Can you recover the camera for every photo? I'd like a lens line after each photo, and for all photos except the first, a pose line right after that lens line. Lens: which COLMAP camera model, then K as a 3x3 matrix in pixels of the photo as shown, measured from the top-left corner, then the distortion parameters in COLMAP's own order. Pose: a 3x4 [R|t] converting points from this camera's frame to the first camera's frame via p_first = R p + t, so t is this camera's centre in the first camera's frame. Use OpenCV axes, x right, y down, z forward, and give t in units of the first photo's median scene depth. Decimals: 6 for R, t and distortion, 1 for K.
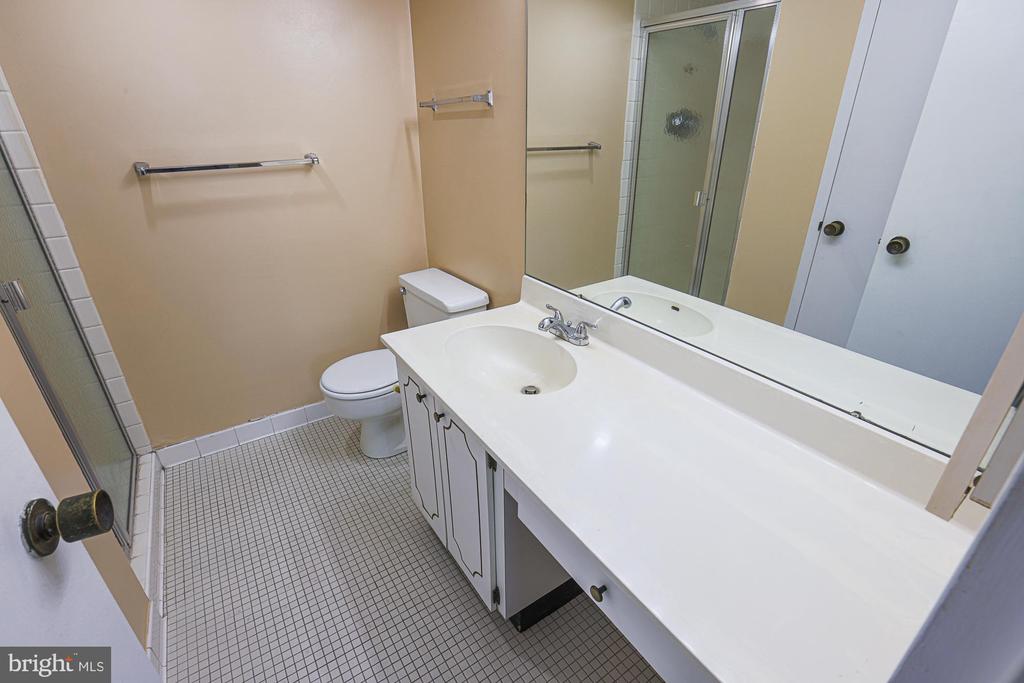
lens RADIAL K [[470.0, 0, 514.2], [0, 470.0, 342.9], [0, 0, 1]] dist [-0.040580, 0.006721]
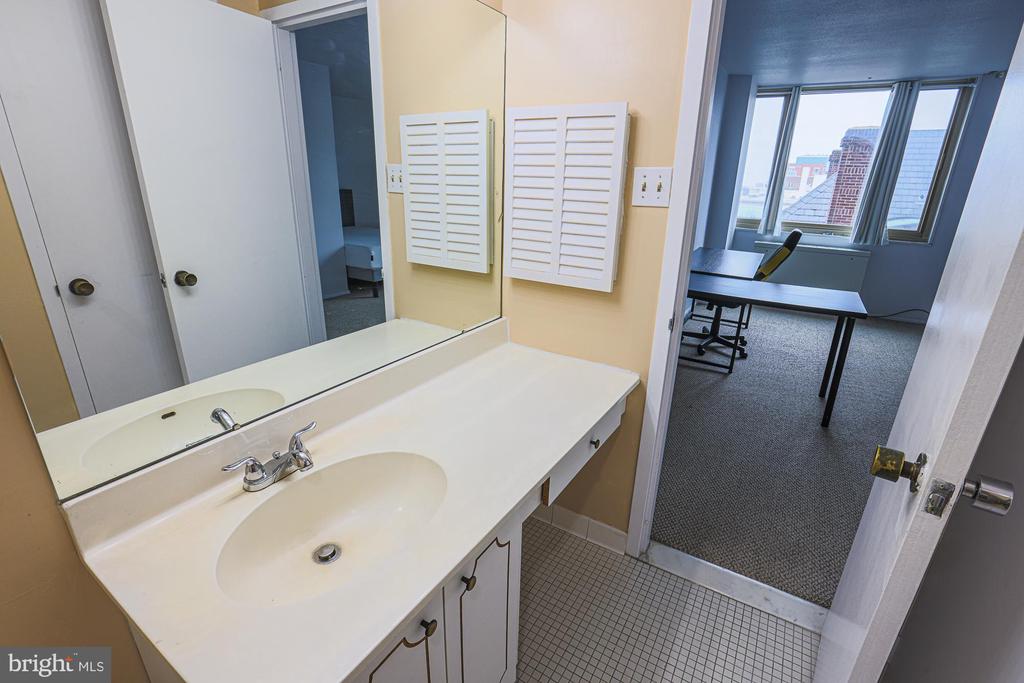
lens RADIAL K [[470.0, 0, 510.3], [0, 470.0, 343.9], [0, 0, 1]] dist [-0.040580, 0.006721]
pose [[-0.399826, -0.318854, 0.859343, -0.538642], [0.372502, 0.800104, 0.470187, -0.351325], [-0.837485, 0.508101, -0.201129, 0.718901]]
